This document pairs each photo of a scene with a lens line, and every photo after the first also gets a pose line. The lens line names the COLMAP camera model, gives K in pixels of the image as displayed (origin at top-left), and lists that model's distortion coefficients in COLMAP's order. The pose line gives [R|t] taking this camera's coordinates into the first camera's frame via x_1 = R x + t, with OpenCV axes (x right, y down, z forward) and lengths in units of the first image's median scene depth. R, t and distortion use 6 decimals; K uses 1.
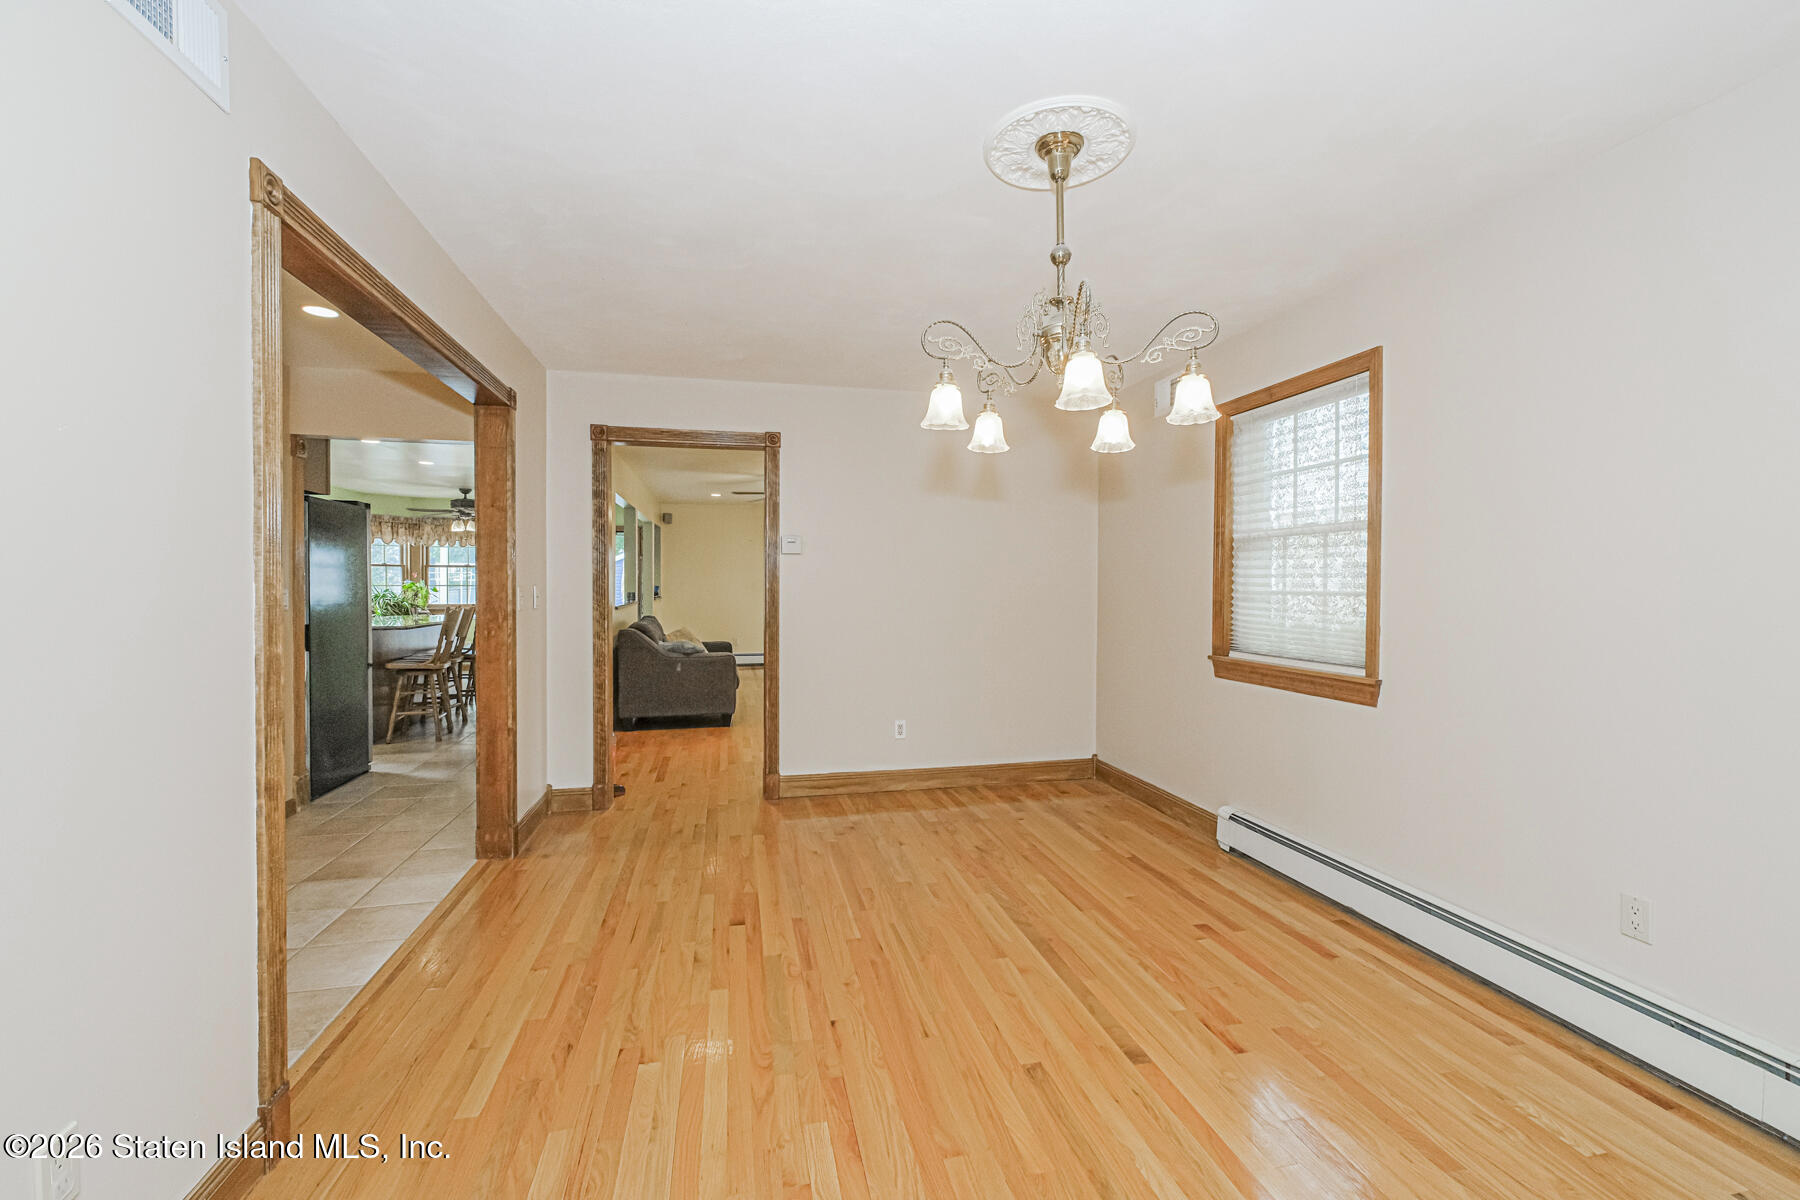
lens RADIAL K [[751.7, 0, 890.8], [0, 751.7, 597.1], [0, 0, 1]] dist [-0.001905, -0.000277]
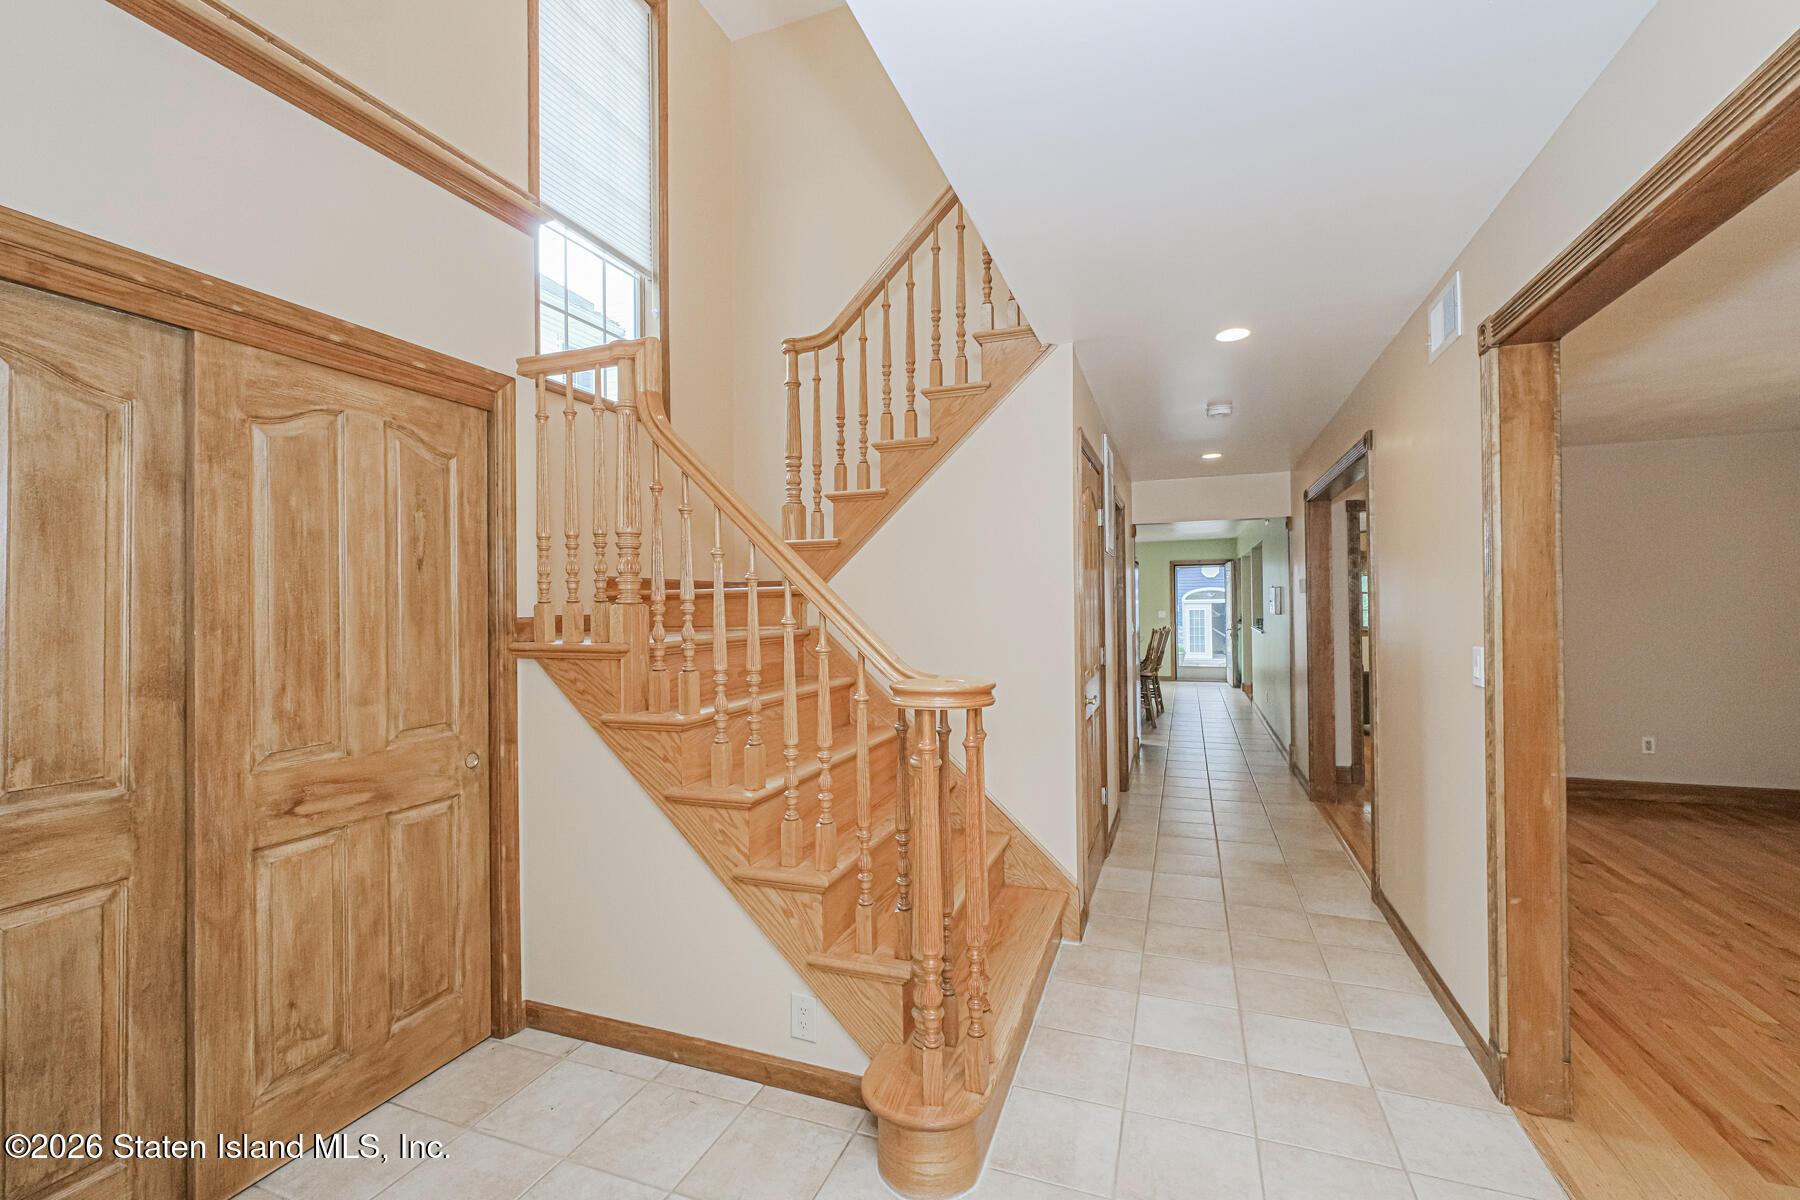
lens RADIAL K [[751.7, 0, 896.6], [0, 751.7, 597.6], [0, 0, 1]] dist [-0.001905, -0.000277]
pose [[0.838715, -0.019547, -0.544220, -0.343627], [0.005471, 0.999608, -0.027472, -0.018630], [0.544544, 0.020064, 0.838493, -0.588799]]
